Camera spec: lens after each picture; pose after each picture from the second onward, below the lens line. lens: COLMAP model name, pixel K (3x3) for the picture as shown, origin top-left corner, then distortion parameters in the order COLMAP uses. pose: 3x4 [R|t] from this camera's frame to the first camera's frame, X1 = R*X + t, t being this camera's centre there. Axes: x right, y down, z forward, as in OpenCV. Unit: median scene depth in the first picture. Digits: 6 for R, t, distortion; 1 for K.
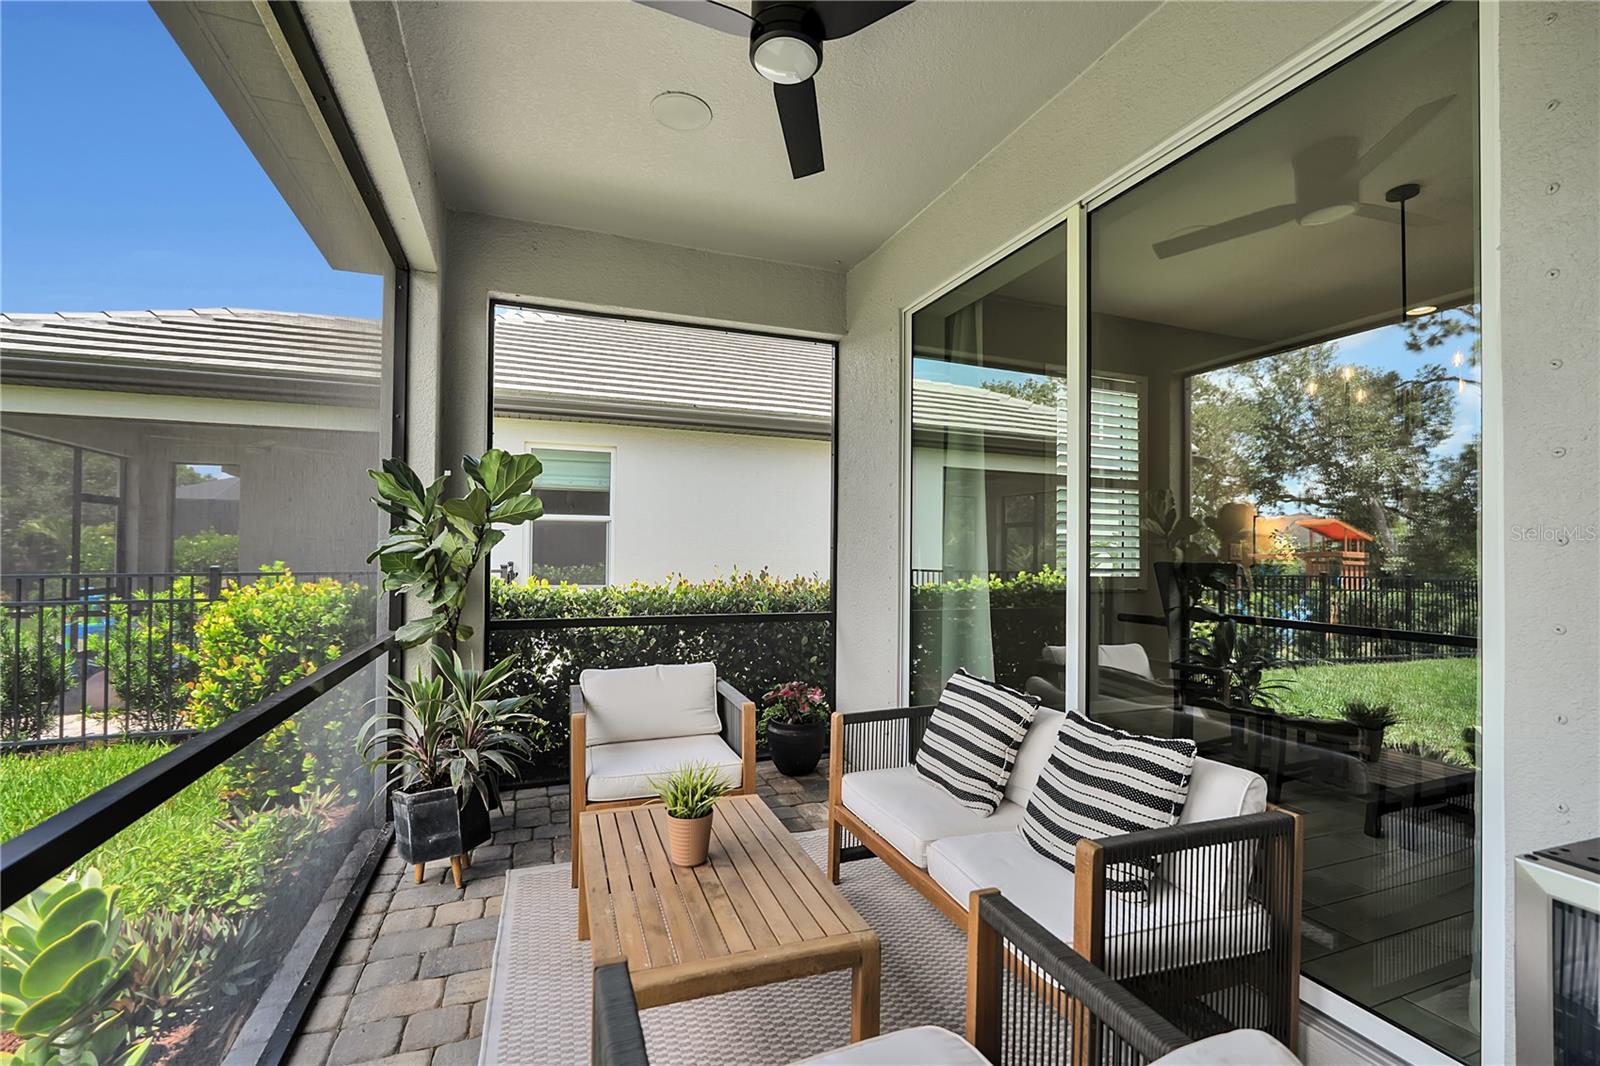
lens RADIAL K [[707.3, 0, 805.7], [0, 707.3, 540.8], [0, 0, 1]] dist [-0.003307, -0.000363]
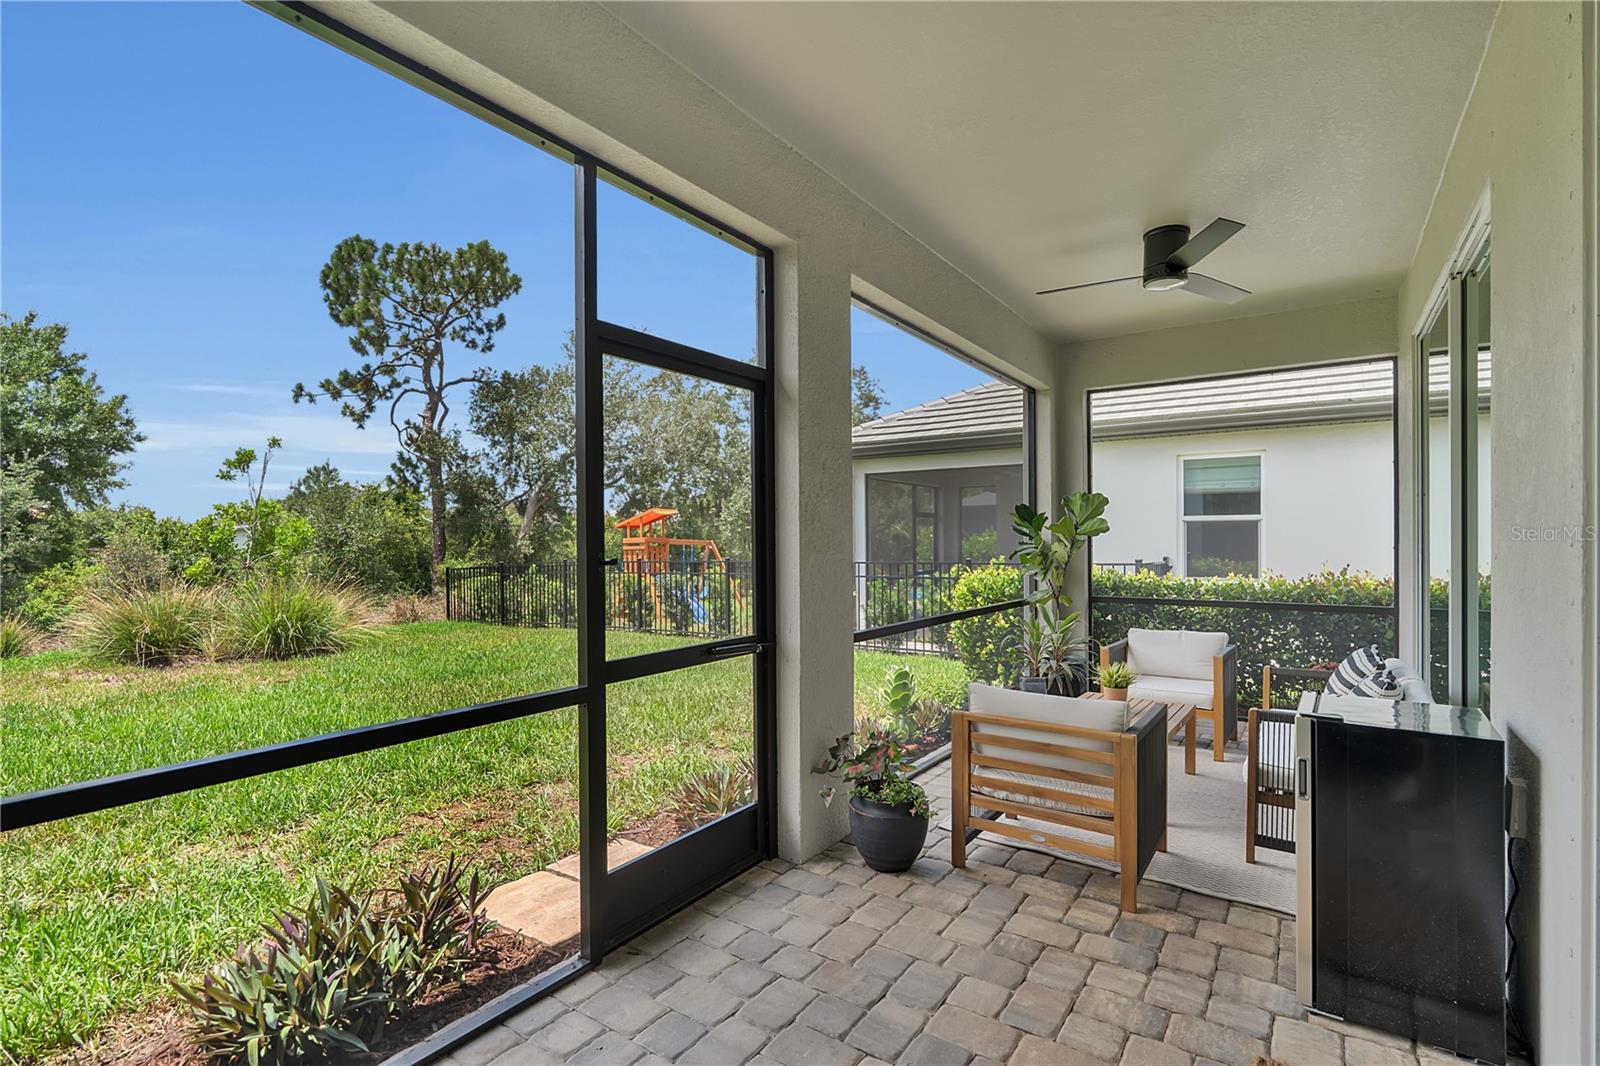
lens RADIAL K [[755.9, 0, 796.6], [0, 755.9, 536.3], [0, 0, 1]] dist [-0.000846, -0.000013]
pose [[0.568082, -0.015254, -0.822830, 0.409981], [0.021250, 0.999767, -0.003863, -0.019531], [0.822697, -0.015291, 0.568274, -0.357754]]
